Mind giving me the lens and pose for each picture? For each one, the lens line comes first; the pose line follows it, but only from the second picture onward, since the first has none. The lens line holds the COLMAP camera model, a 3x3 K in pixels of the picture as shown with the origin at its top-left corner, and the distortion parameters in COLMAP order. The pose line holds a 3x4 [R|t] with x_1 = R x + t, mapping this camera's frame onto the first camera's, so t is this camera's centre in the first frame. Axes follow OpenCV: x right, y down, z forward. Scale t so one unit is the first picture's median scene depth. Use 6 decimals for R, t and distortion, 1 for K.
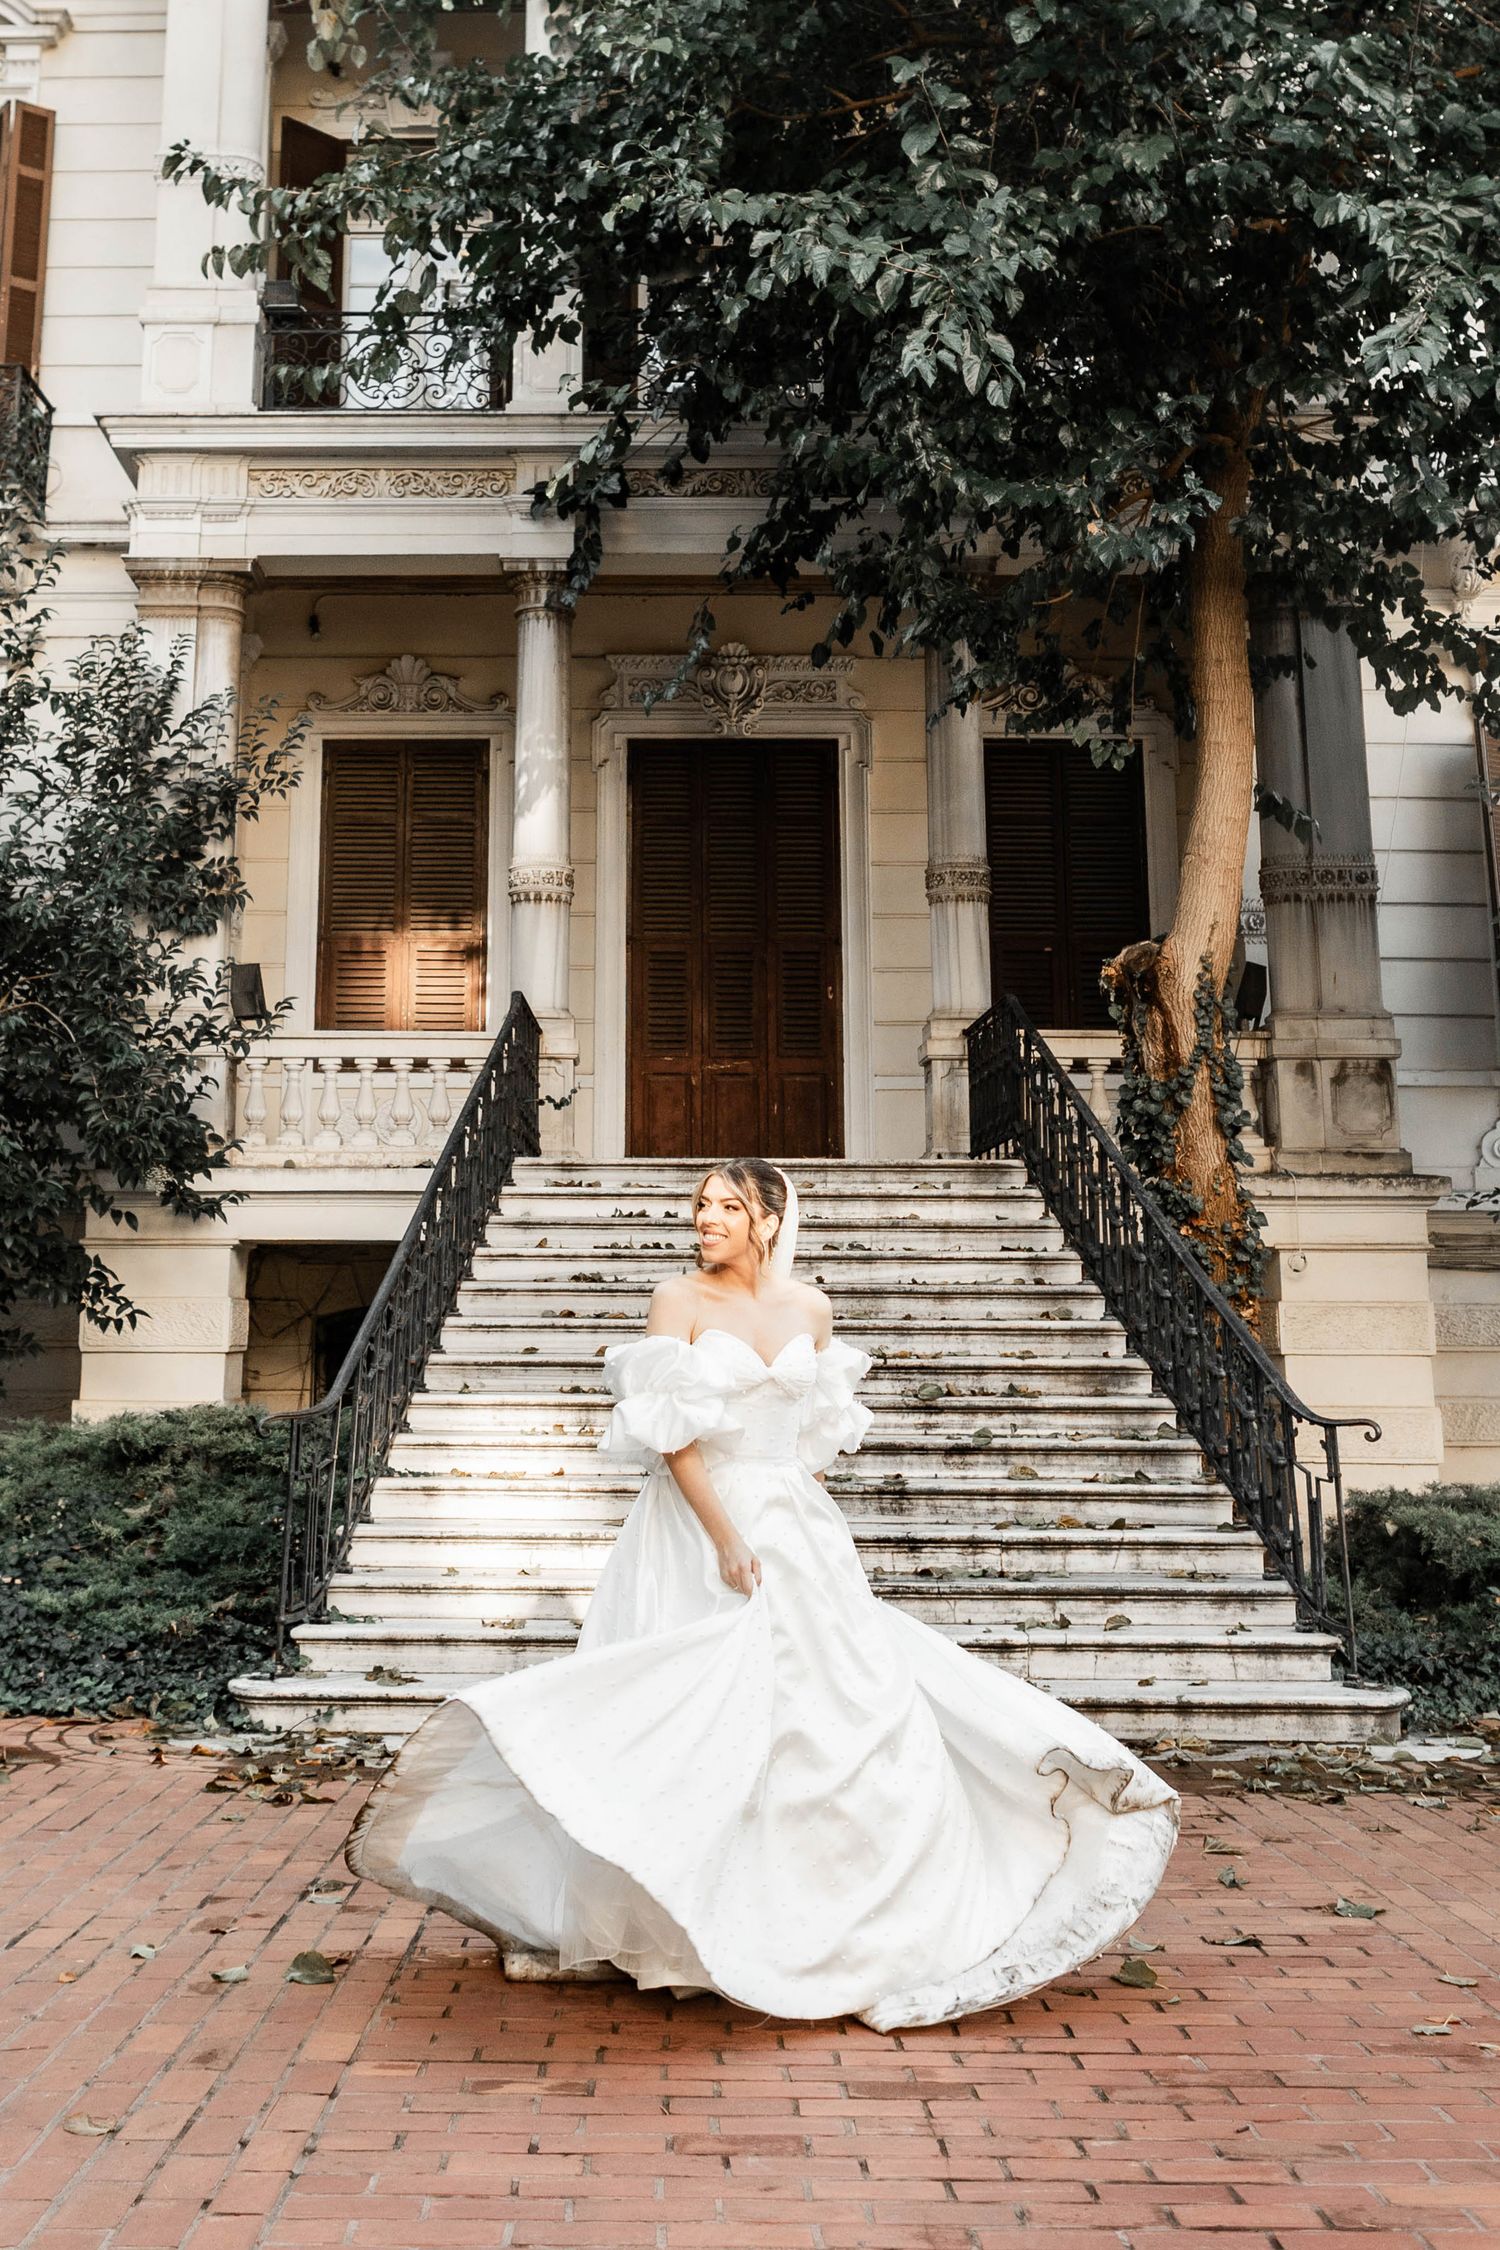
lens RADIAL K [[1549.3, 0, 692.2], [0, 1549.3, 1061.4], [0, 0, 1]] dist [-0.003825, -0.000361]
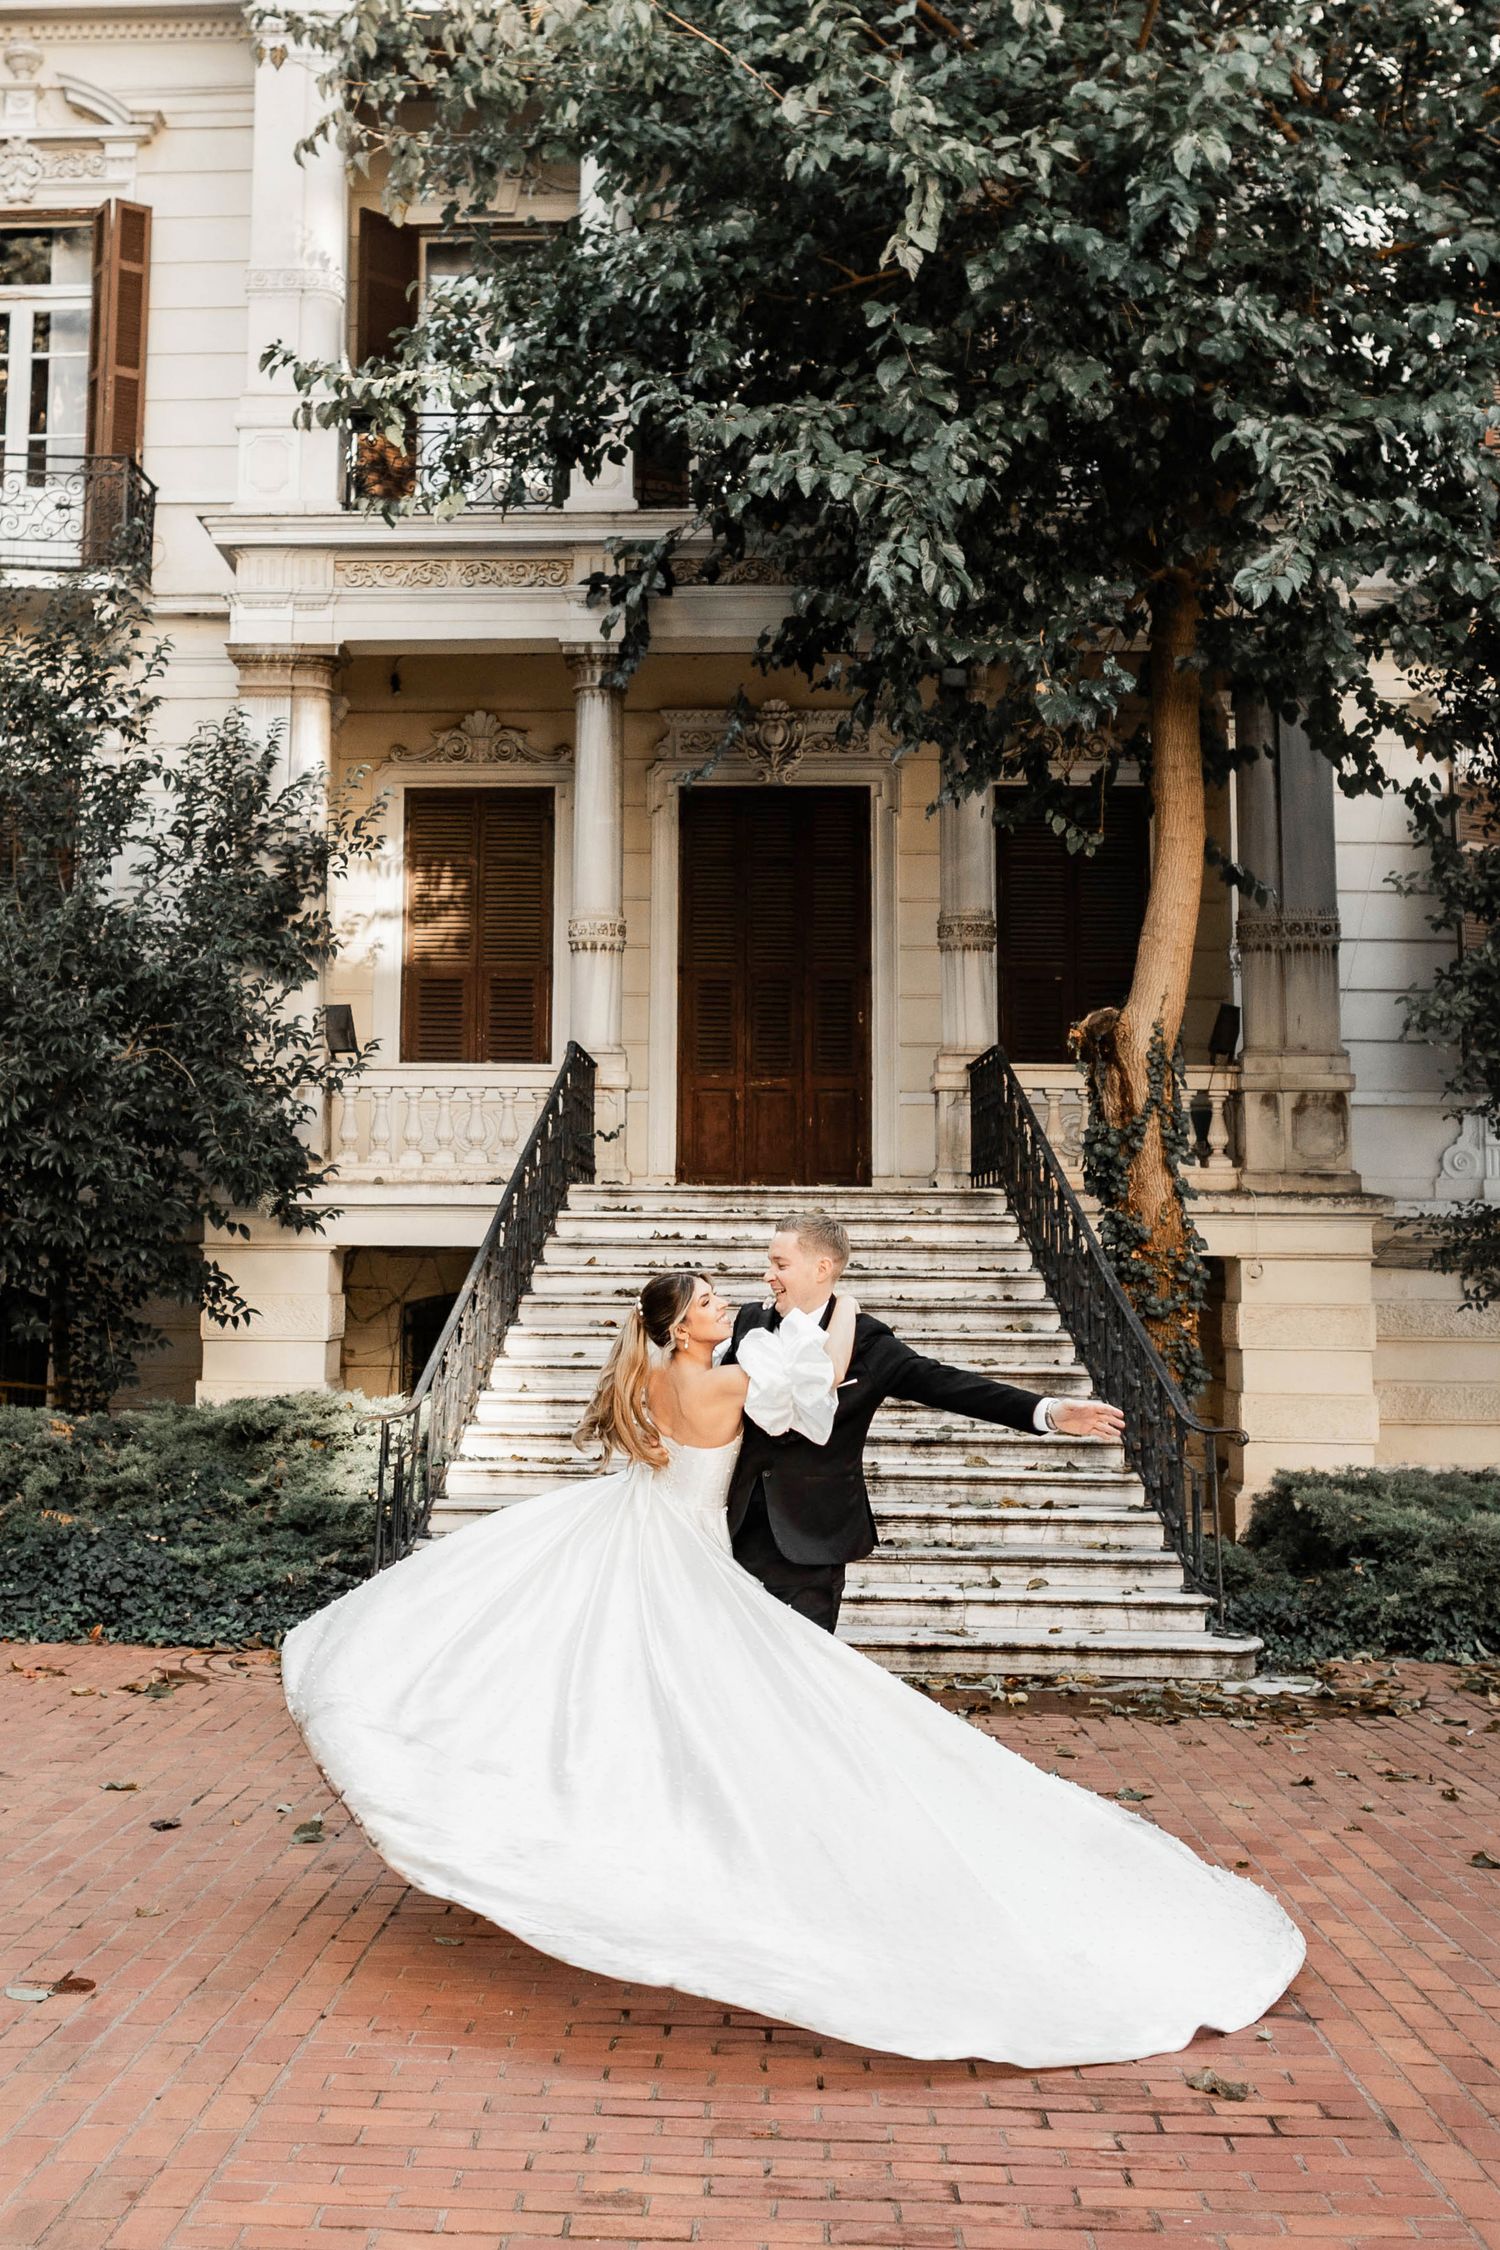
lens RADIAL K [[1521.1, 0, 750.0], [0, 1521.1, 1125.0], [0, 0, 1]] dist [-0.001646, 0.002646]
pose [[0.999866, 0.006369, -0.015063, 0.040321], [-0.005282, 0.997453, 0.071132, -0.067677], [0.015478, -0.071043, 0.997353, -0.147801]]
